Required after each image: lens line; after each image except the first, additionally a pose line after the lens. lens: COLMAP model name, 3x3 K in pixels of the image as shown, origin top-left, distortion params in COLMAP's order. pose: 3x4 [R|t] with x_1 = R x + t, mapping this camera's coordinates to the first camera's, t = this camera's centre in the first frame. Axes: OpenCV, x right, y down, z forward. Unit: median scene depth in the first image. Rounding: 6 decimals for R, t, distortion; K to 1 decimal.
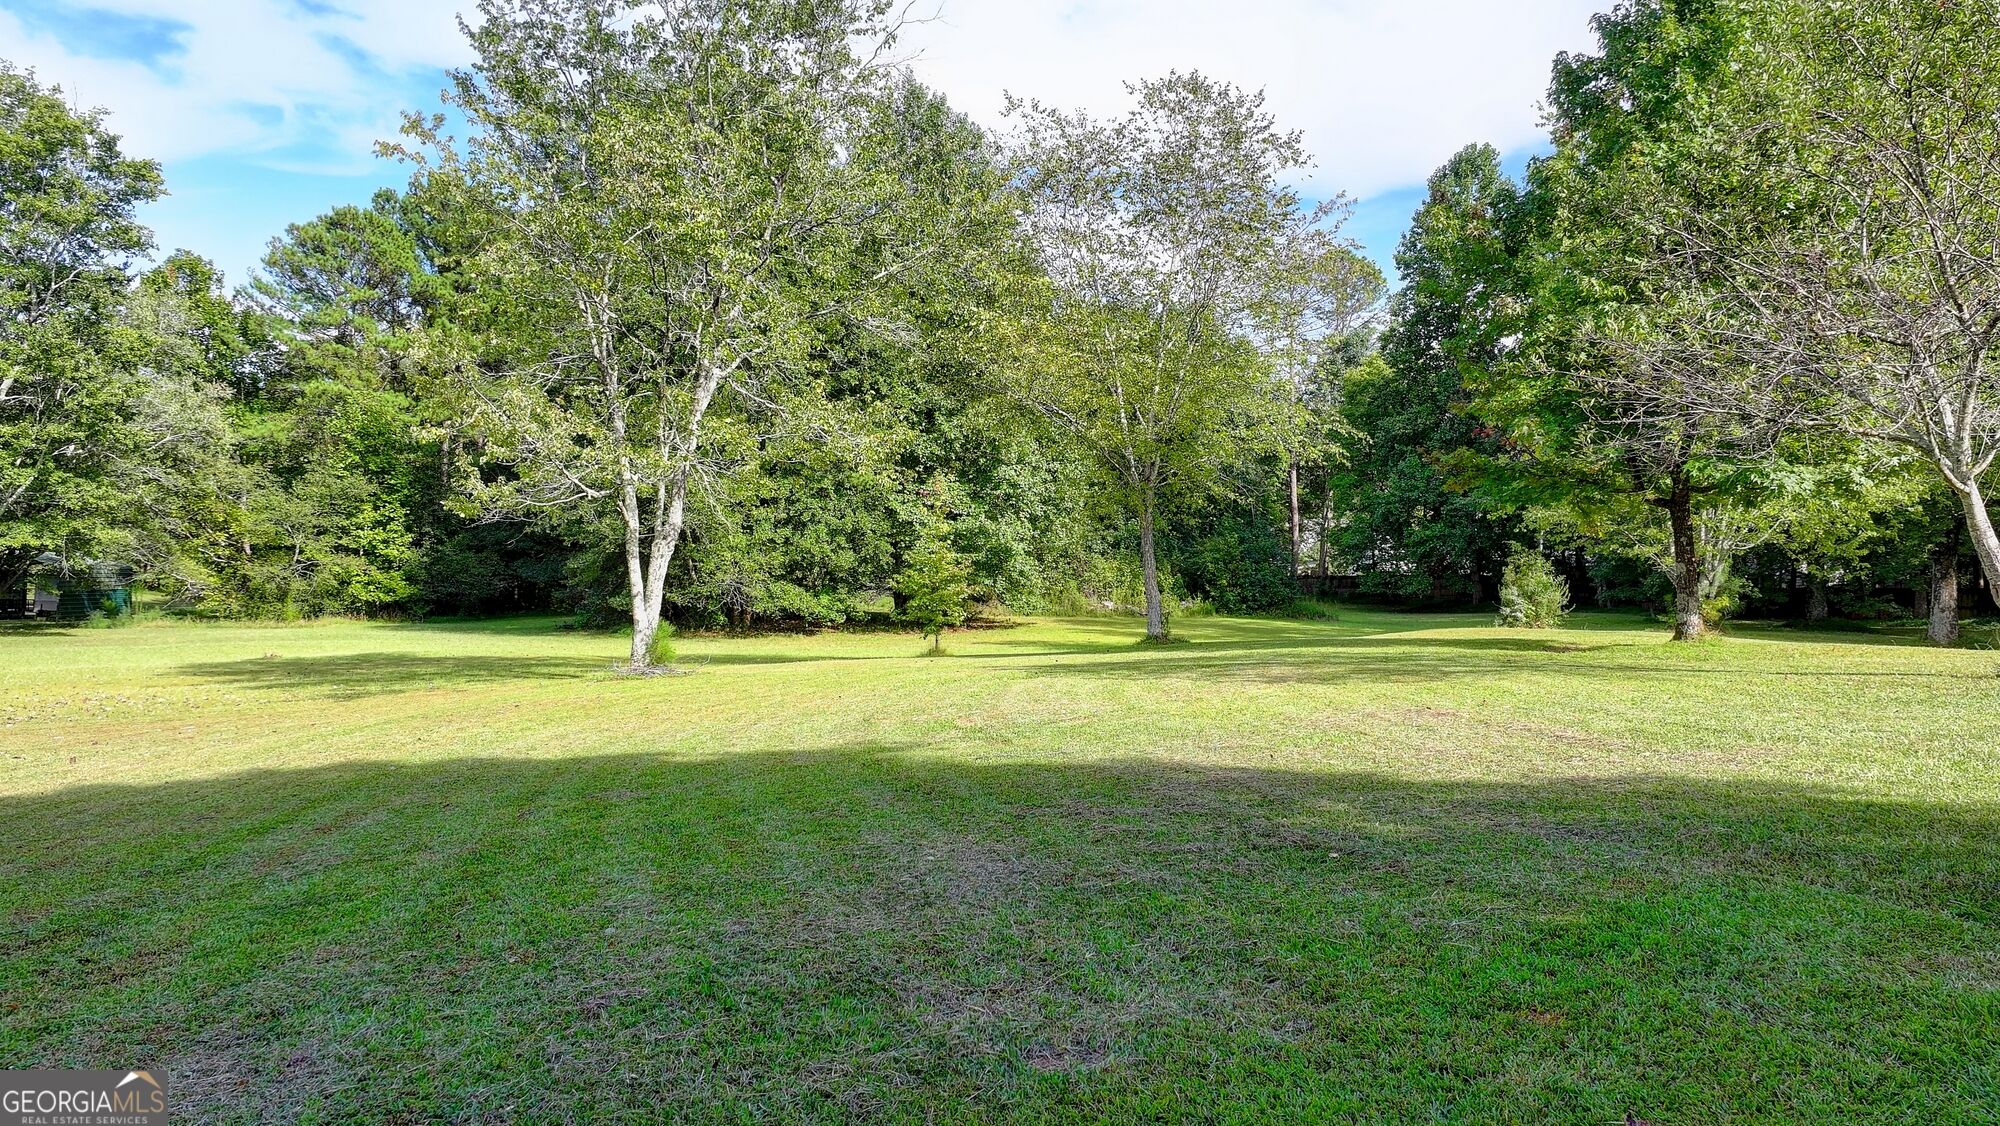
lens RADIAL K [[1414.8, 0, 995.0], [0, 1414.8, 555.3], [0, 0, 1]] dist [0.000905, 0.030890]
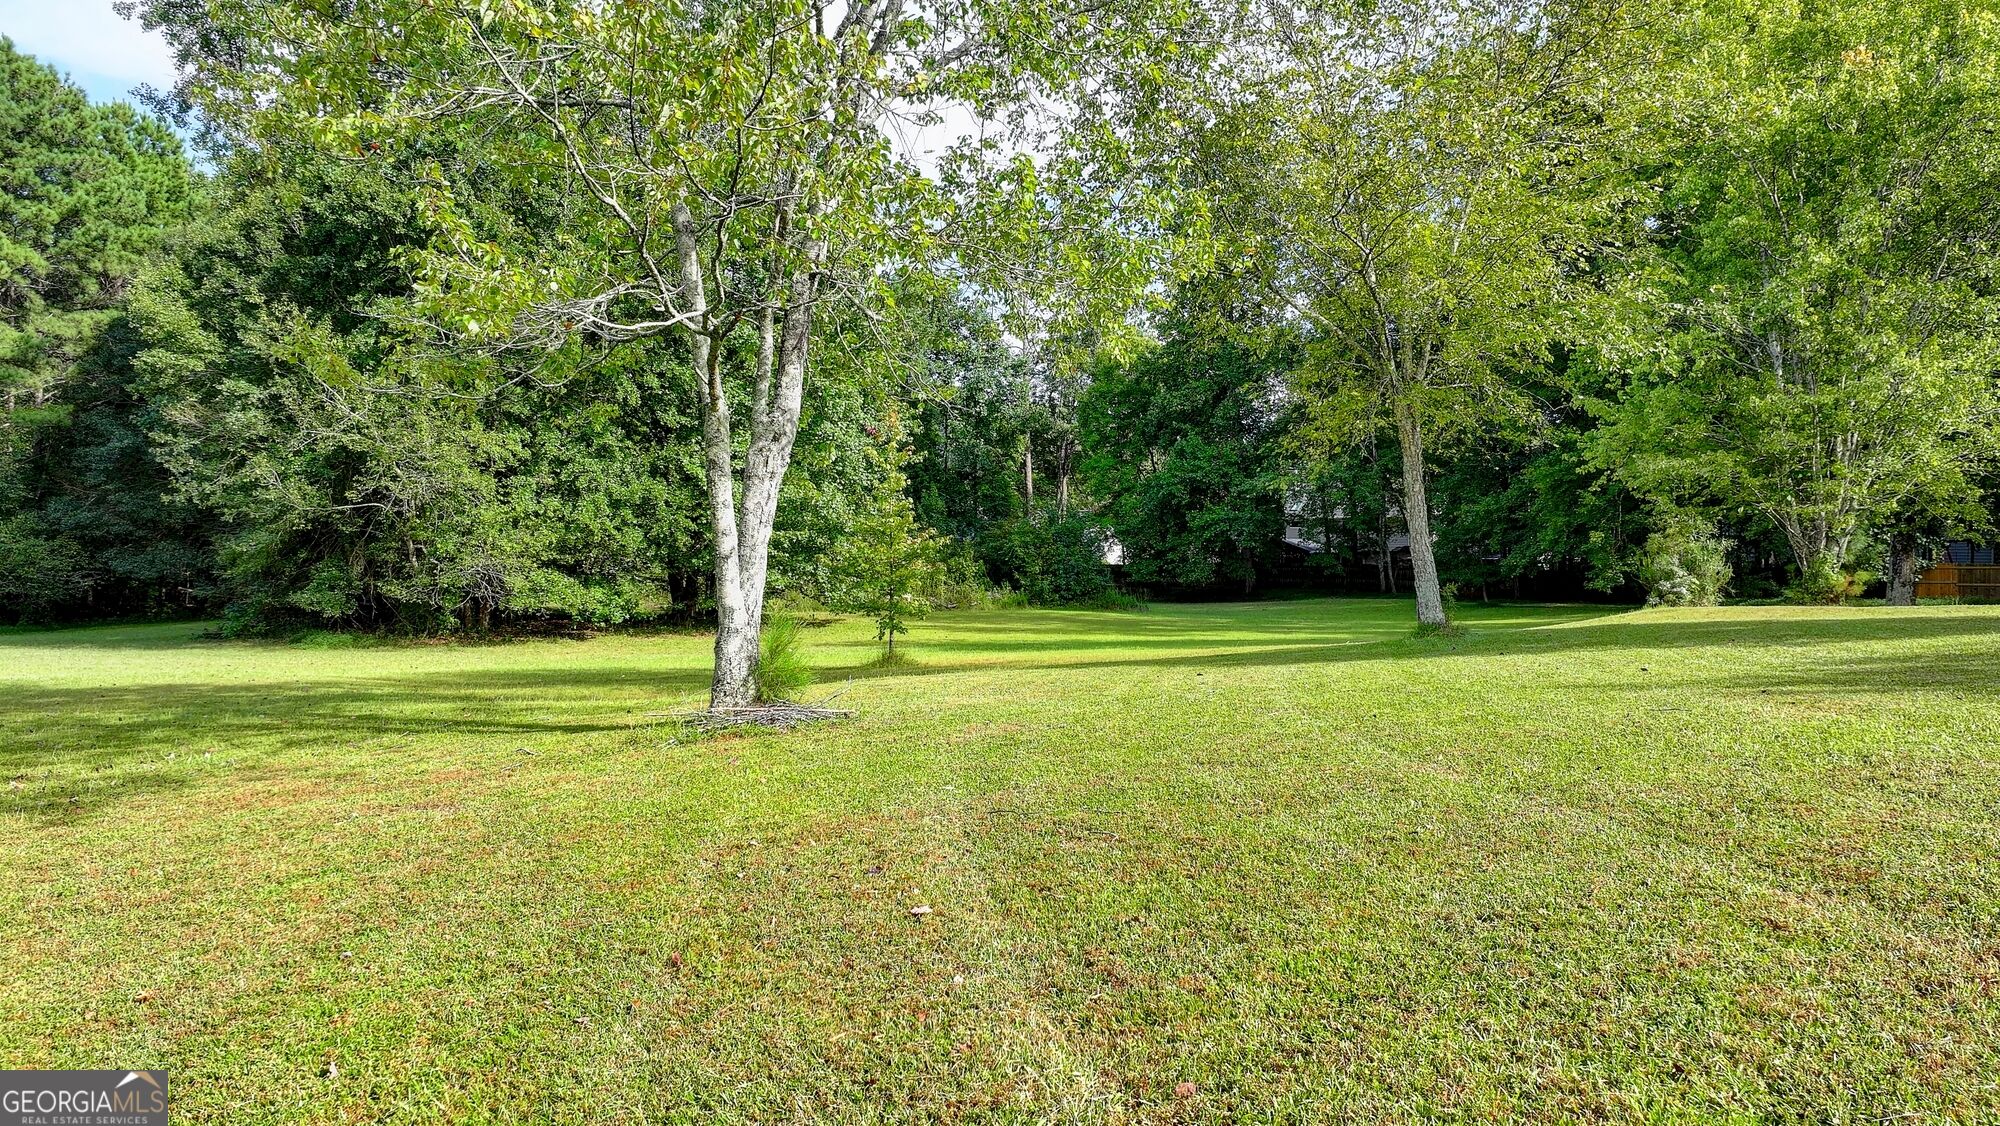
lens RADIAL K [[1414.8, 0, 995.0], [0, 1414.8, 555.3], [0, 0, 1]] dist [0.000905, 0.030890]
pose [[0.963995, -0.006345, 0.265844, -0.096342], [0.006137, 0.999980, 0.001611, 0.009195], [-0.265849, 0.000079, 0.964015, 0.169296]]
